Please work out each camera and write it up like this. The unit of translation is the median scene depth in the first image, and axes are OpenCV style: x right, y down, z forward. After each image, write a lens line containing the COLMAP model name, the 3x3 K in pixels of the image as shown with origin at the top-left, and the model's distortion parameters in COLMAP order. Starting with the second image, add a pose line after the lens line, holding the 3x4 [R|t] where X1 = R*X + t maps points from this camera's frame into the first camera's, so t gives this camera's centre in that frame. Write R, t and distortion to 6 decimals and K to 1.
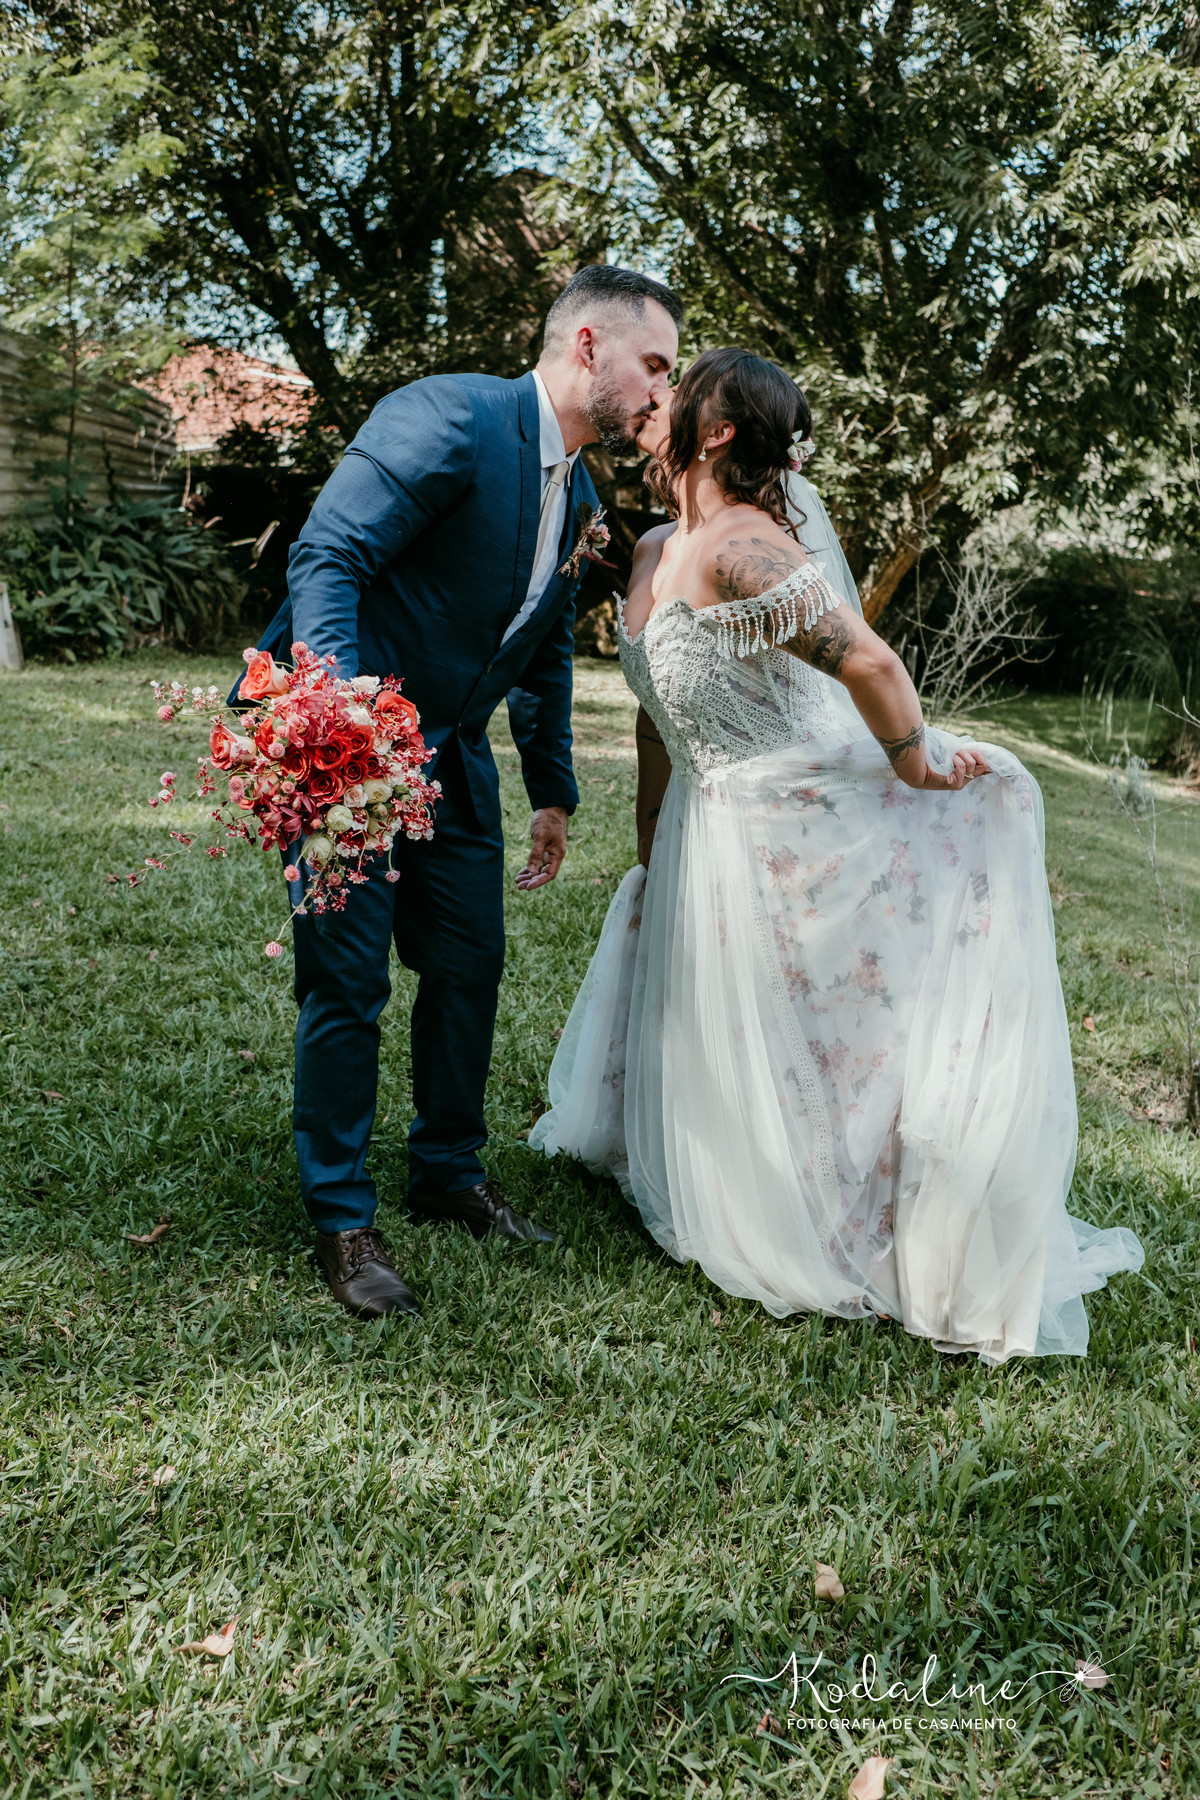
lens RADIAL K [[1728.2, 0, 585.0], [0, 1728.2, 885.4], [0, 0, 1]] dist [0.016900, 0.000000]
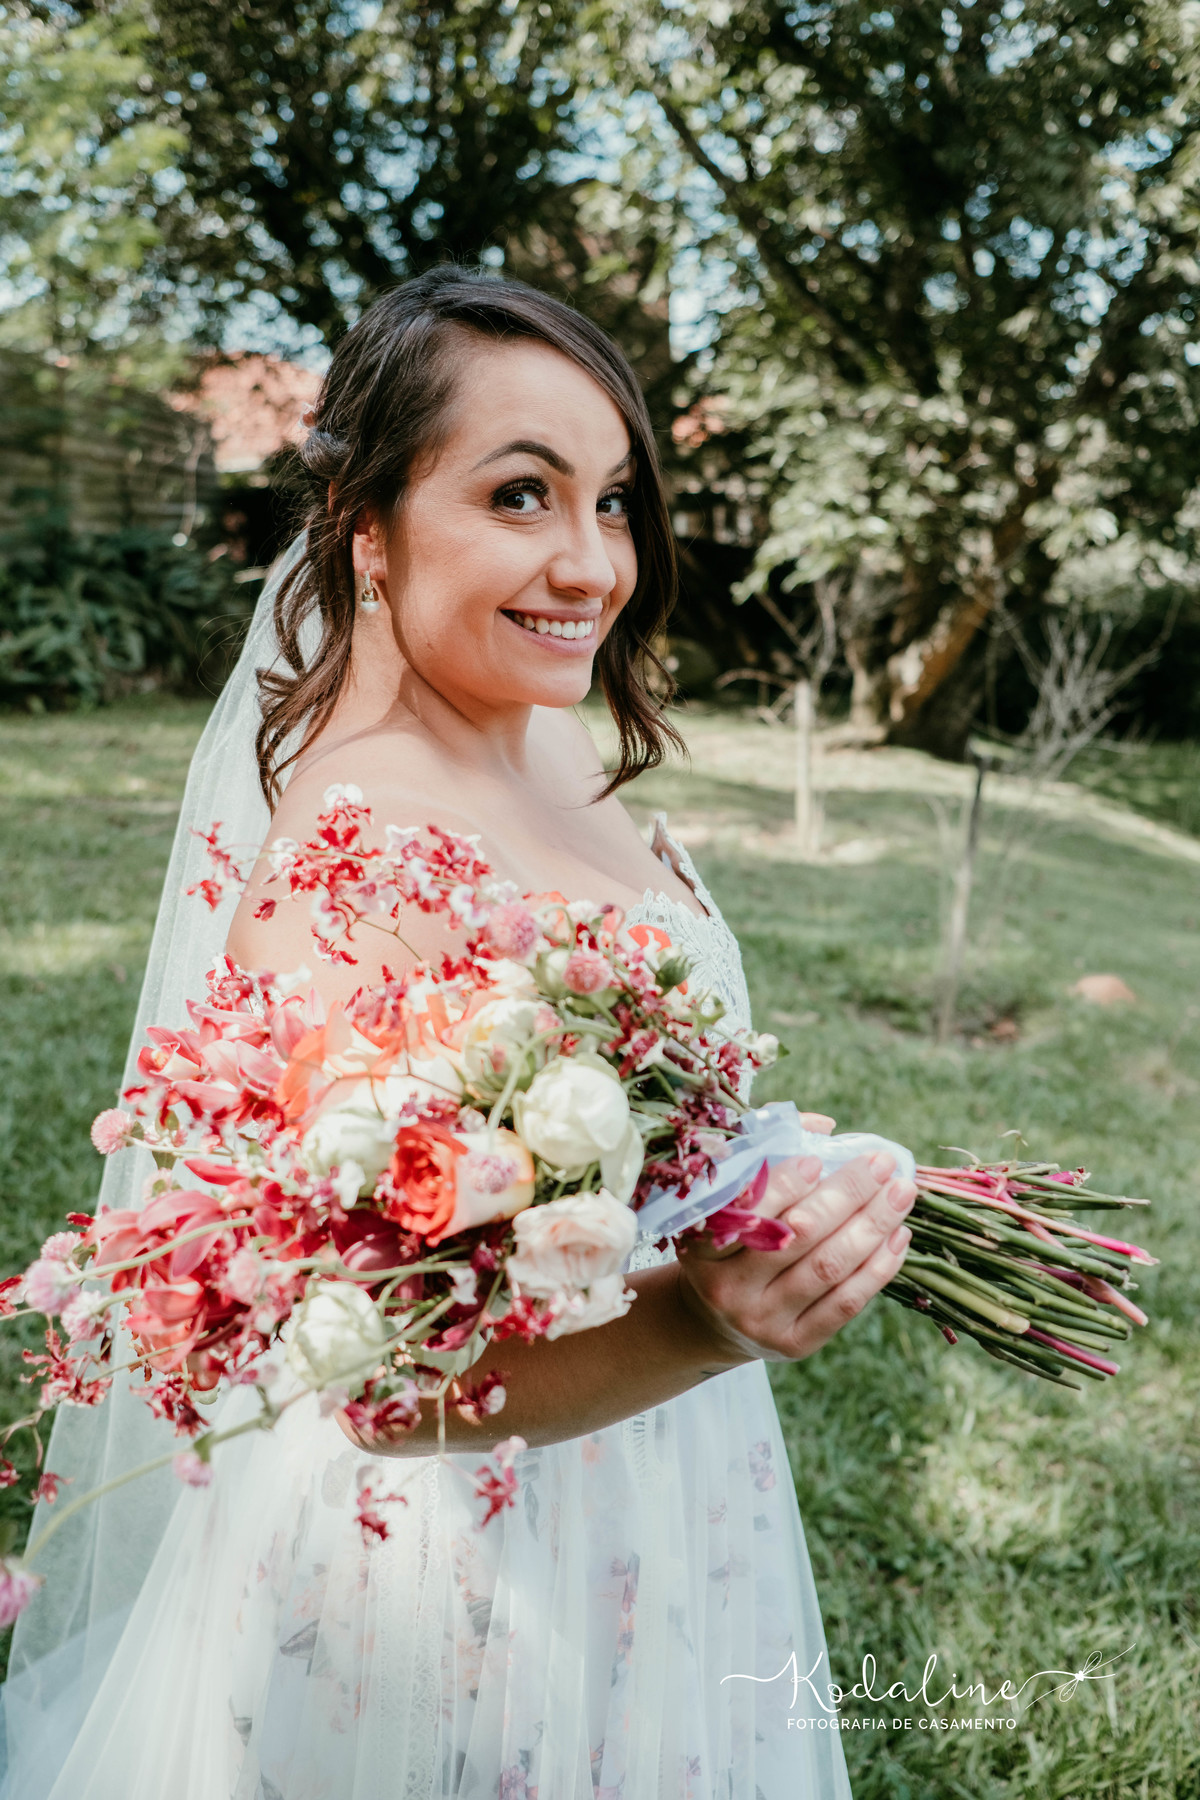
lens RADIAL K [[1728.2, 0, 565.1], [0, 1728.2, 903.3], [0, 0, 1]] dist [0.016900, 0.000000]
pose [[0.998368, 0.023300, -0.052134, 0.024421], [-0.023285, 0.999728, 0.000895, -0.037097], [0.052140, 0.000320, 0.998640, 0.117645]]
